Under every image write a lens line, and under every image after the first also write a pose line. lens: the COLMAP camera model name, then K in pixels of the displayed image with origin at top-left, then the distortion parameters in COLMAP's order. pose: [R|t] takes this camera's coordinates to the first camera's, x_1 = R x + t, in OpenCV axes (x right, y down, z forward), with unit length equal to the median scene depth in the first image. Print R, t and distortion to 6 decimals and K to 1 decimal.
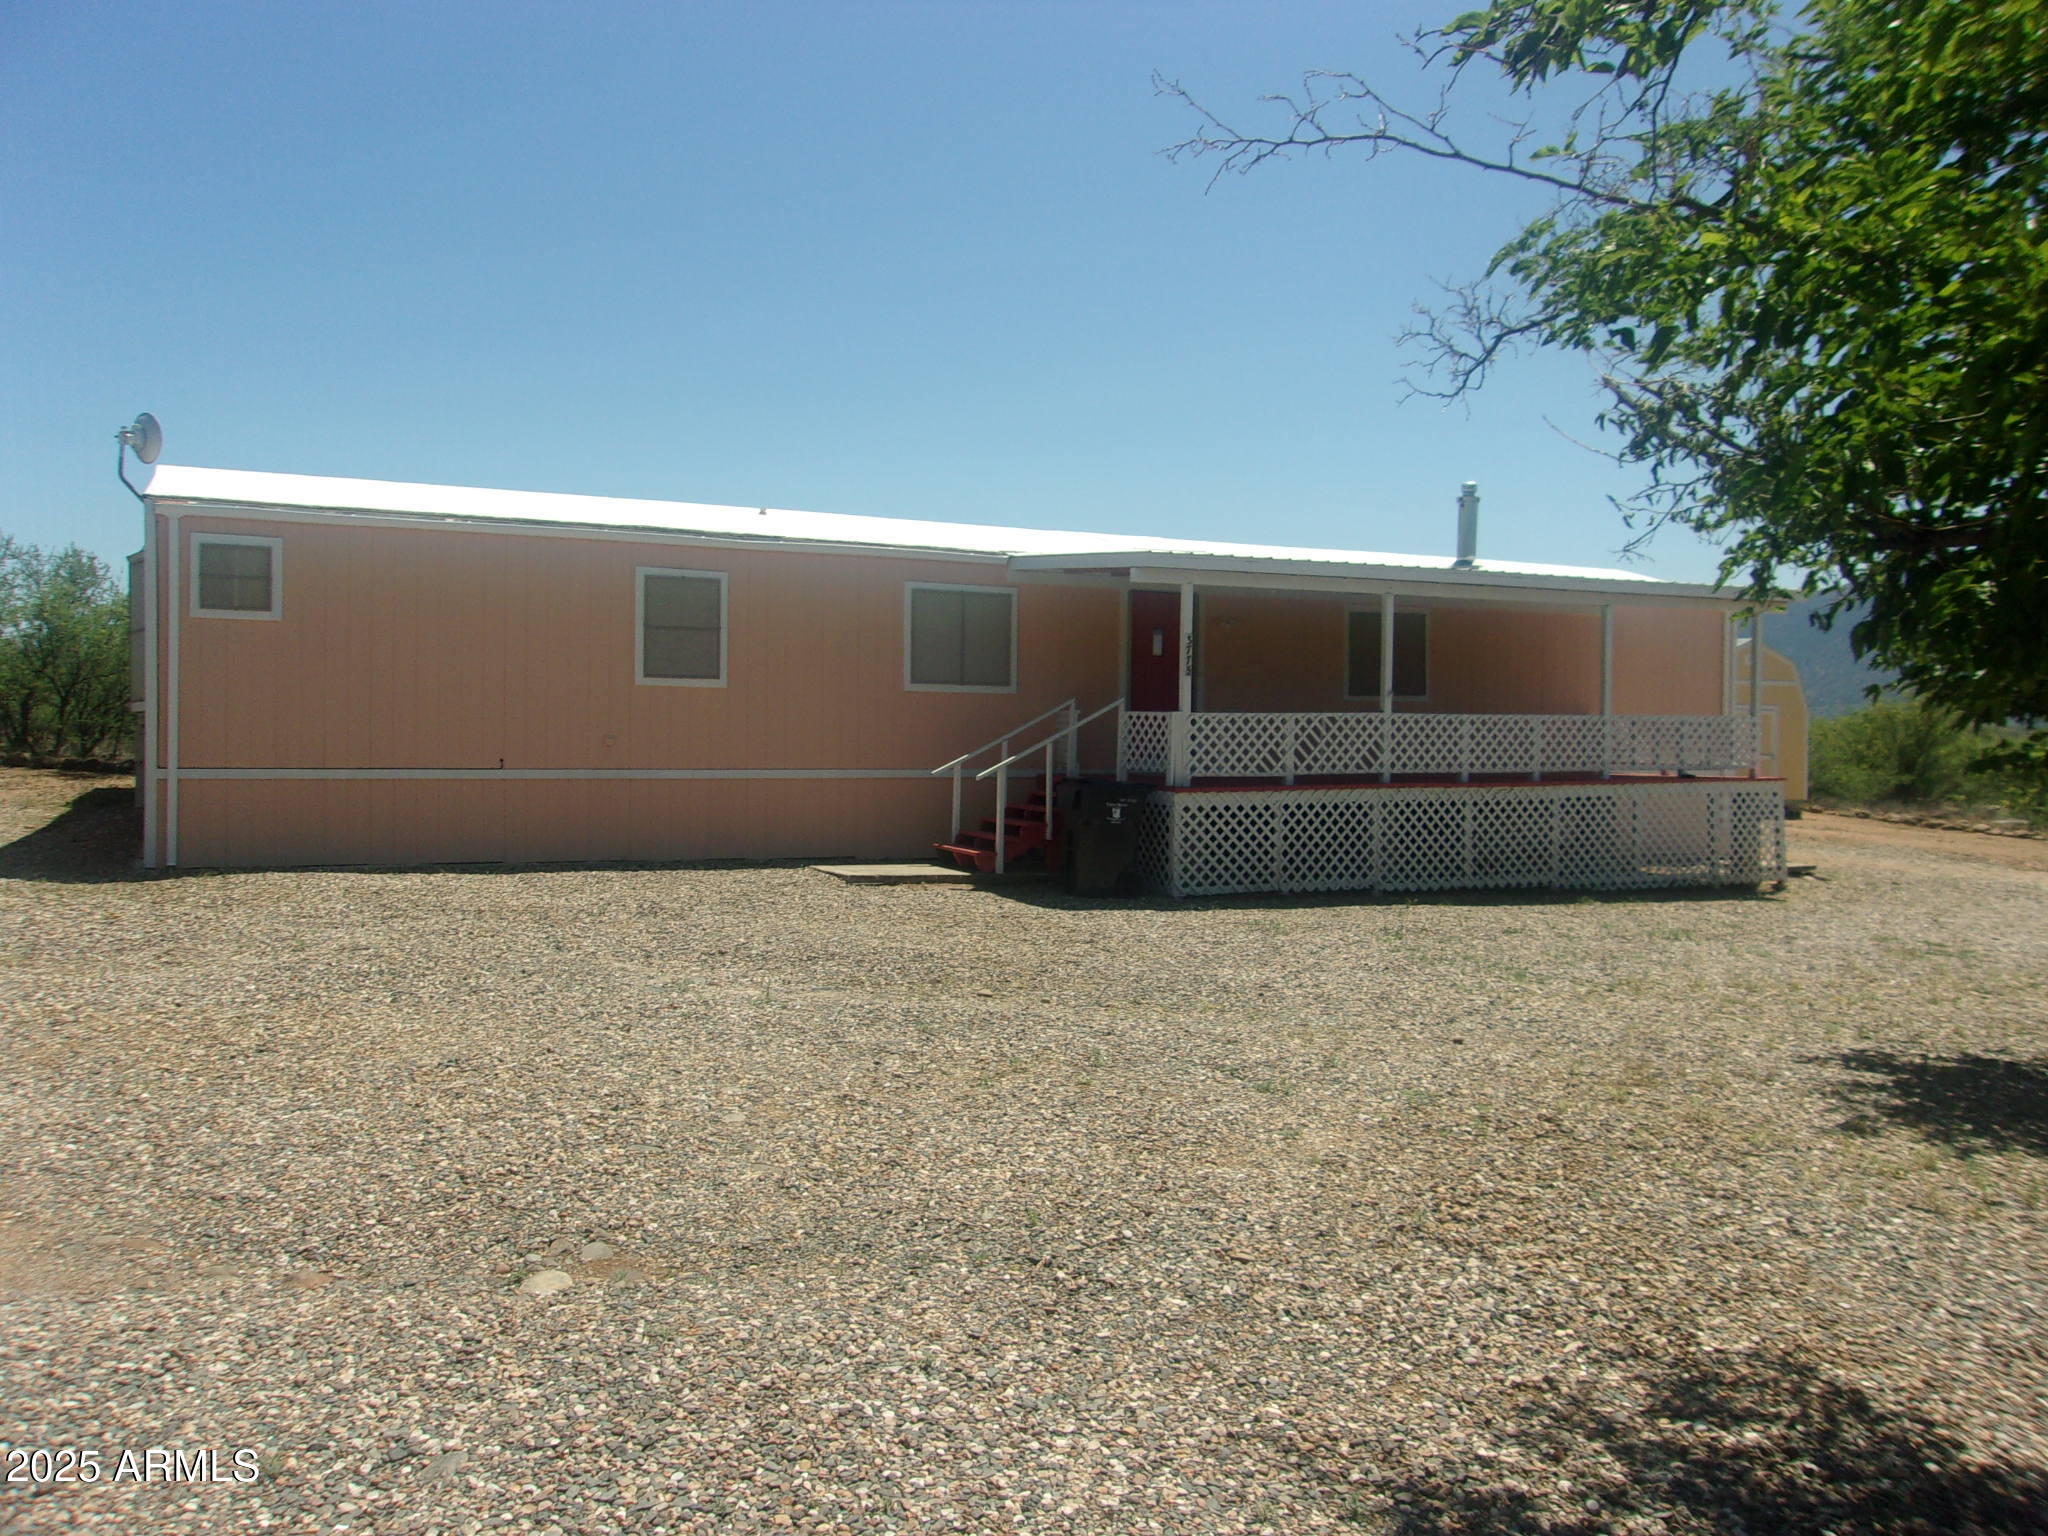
lens RADIAL K [[1611.4, 0, 1009.6], [0, 1611.4, 763.4], [0, 0, 1]] dist [-0.028280, 0.054675]
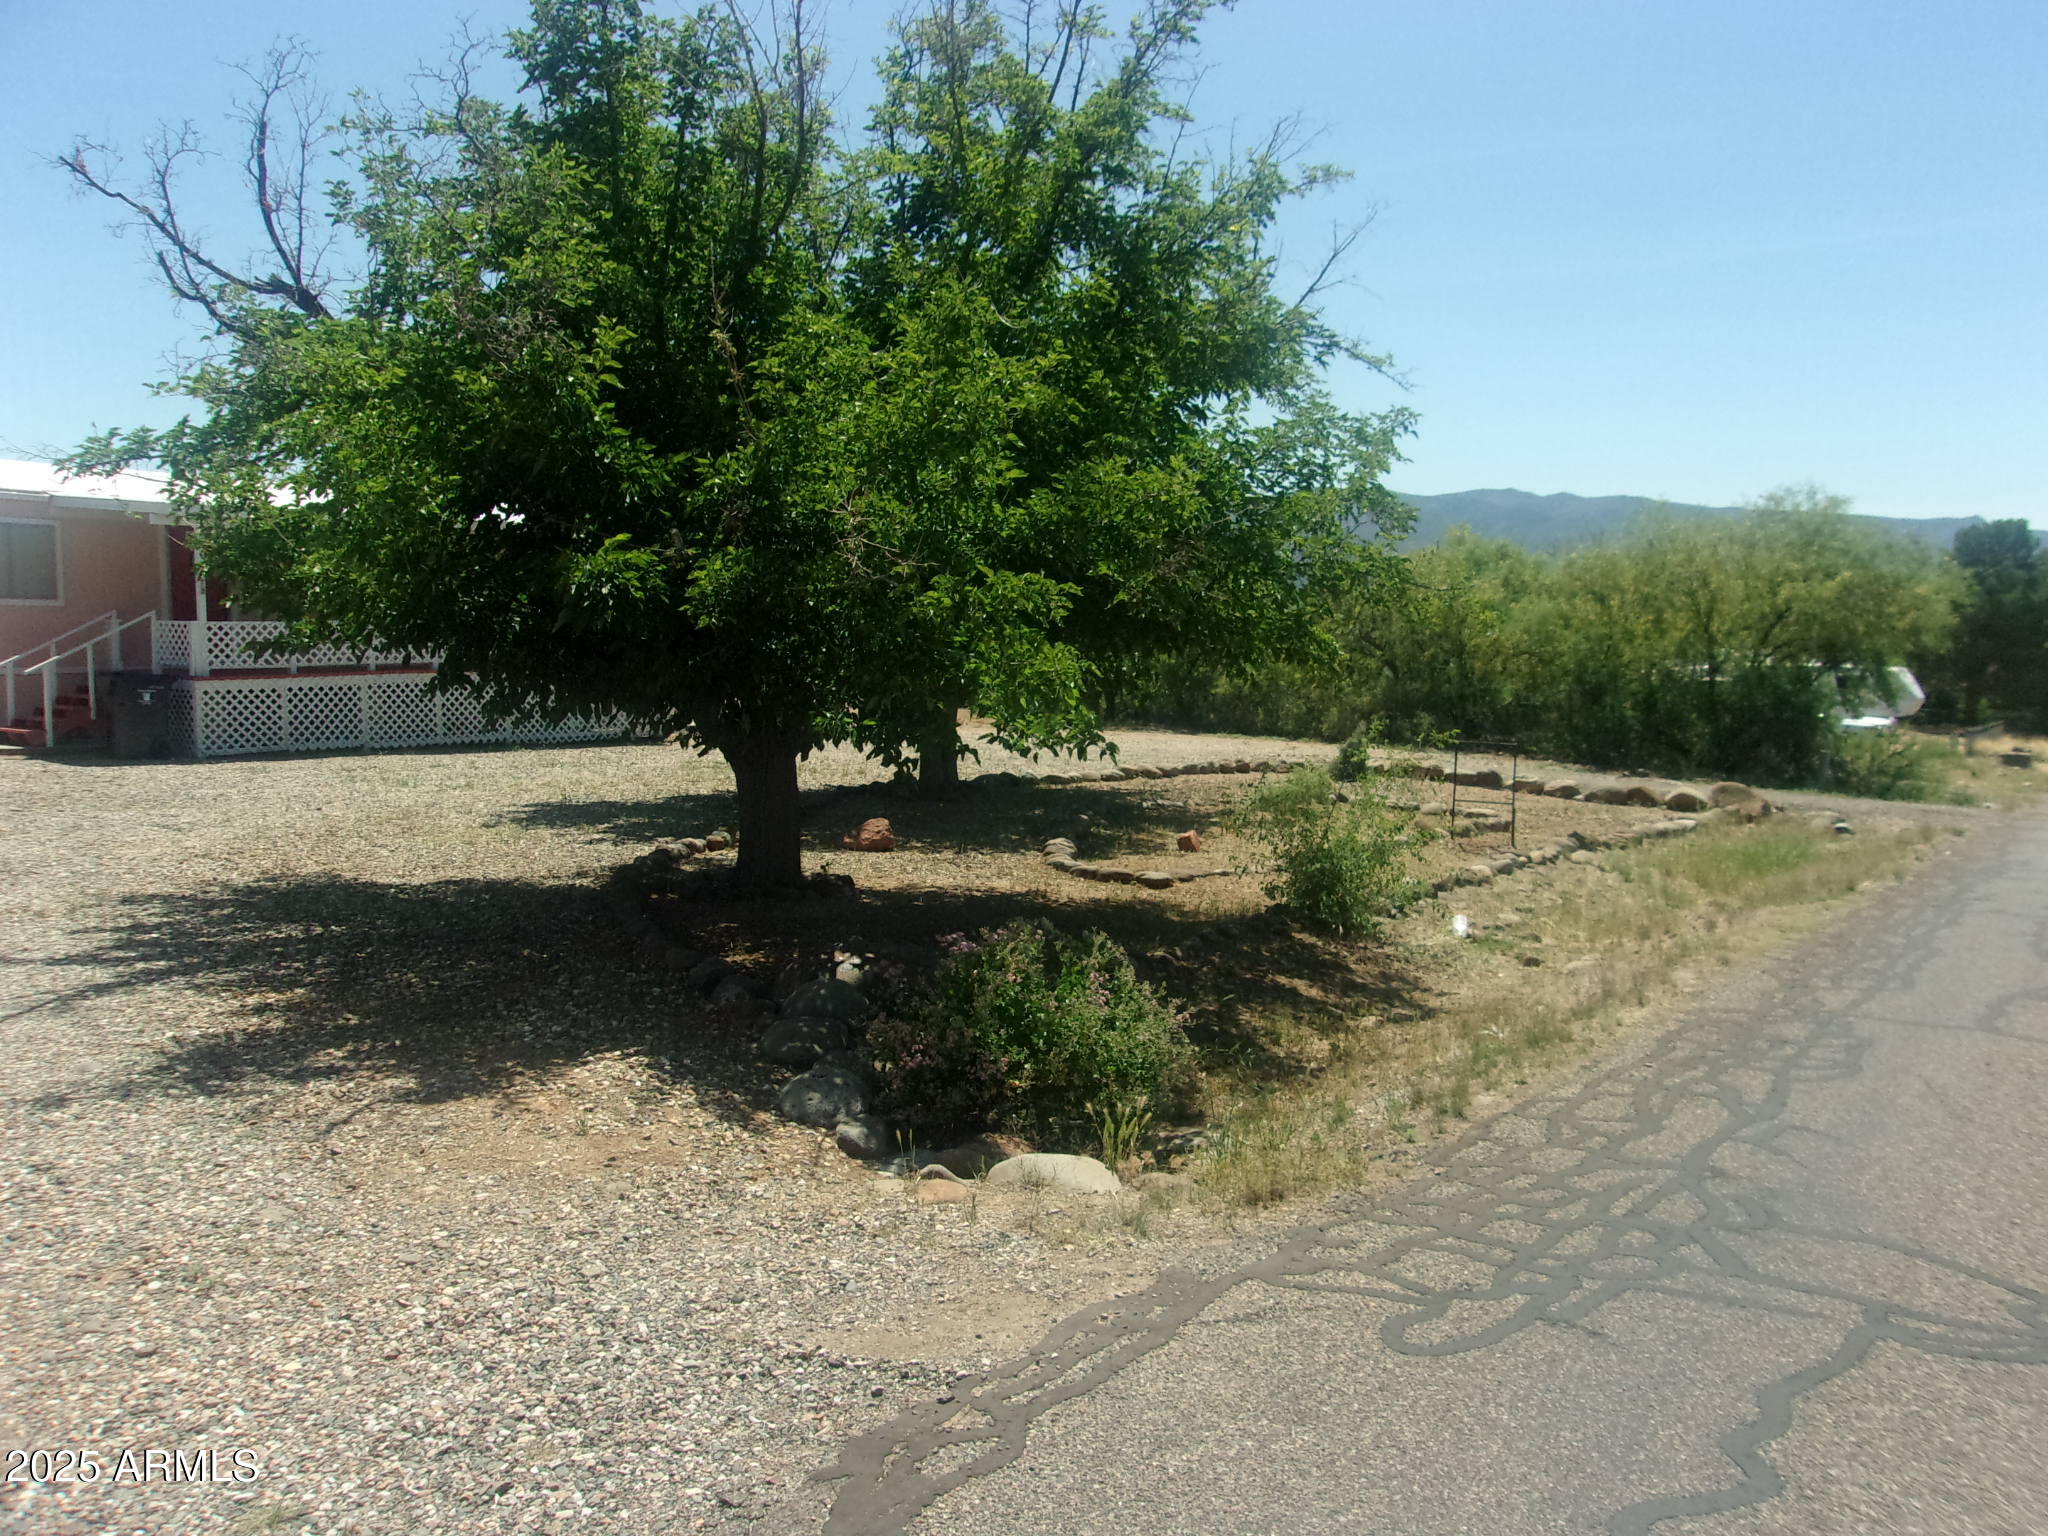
lens RADIAL K [[1611.4, 0, 1009.6], [0, 1611.4, 763.4], [0, 0, 1]] dist [-0.028280, 0.054675]
pose [[0.883085, -0.048107, 0.466741, 0.071816], [0.017894, 0.997459, 0.068953, 0.006349], [-0.468872, -0.052539, 0.881702, -0.505028]]
